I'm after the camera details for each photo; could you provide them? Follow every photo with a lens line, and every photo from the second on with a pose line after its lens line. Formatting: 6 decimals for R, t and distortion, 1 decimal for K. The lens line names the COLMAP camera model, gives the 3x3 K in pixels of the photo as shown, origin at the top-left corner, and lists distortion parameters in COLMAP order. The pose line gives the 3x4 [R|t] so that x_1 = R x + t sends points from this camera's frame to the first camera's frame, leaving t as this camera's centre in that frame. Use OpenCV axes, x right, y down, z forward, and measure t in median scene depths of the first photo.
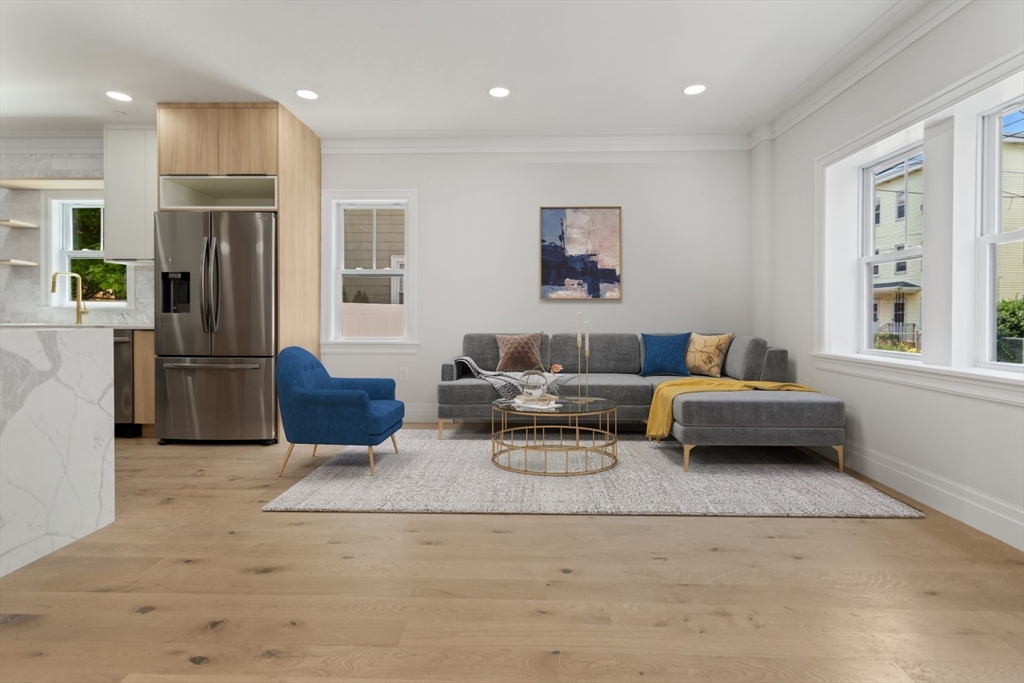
lens RADIAL K [[474.8, 0, 517.2], [0, 474.8, 320.9], [0, 0, 1]] dist [0.002933, 0.000147]
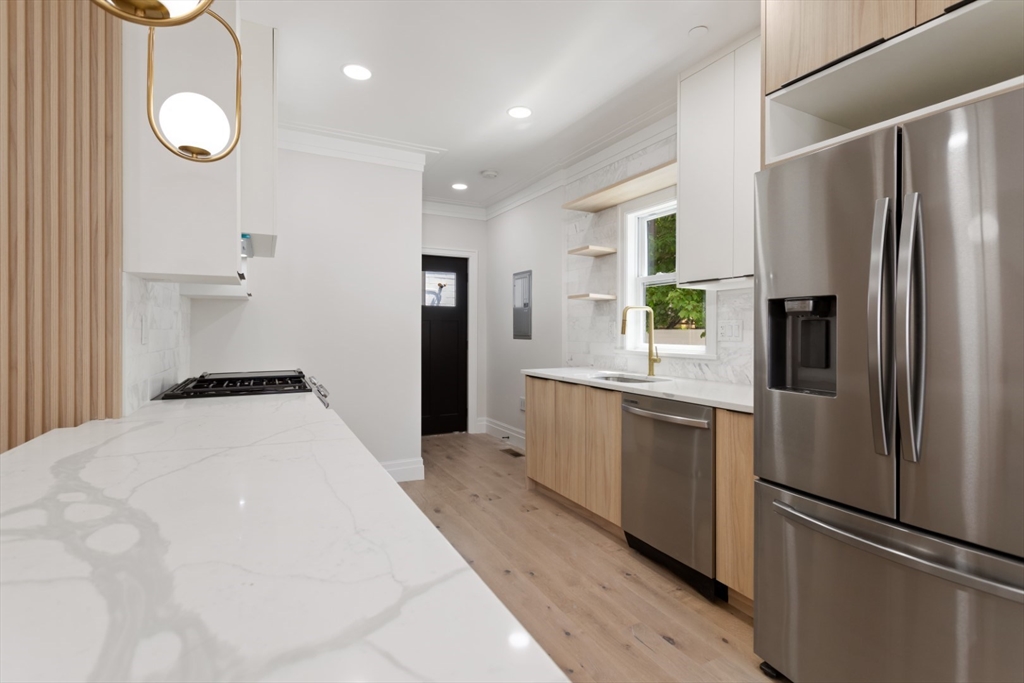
lens RADIAL K [[474.8, 0, 517.2], [0, 474.8, 320.9], [0, 0, 1]] dist [0.002933, 0.000147]
pose [[0.484696, -0.016801, -0.874521, -0.384839], [-0.015837, 0.999483, -0.027979, -0.053745], [0.874539, 0.027411, 0.484179, 0.468976]]
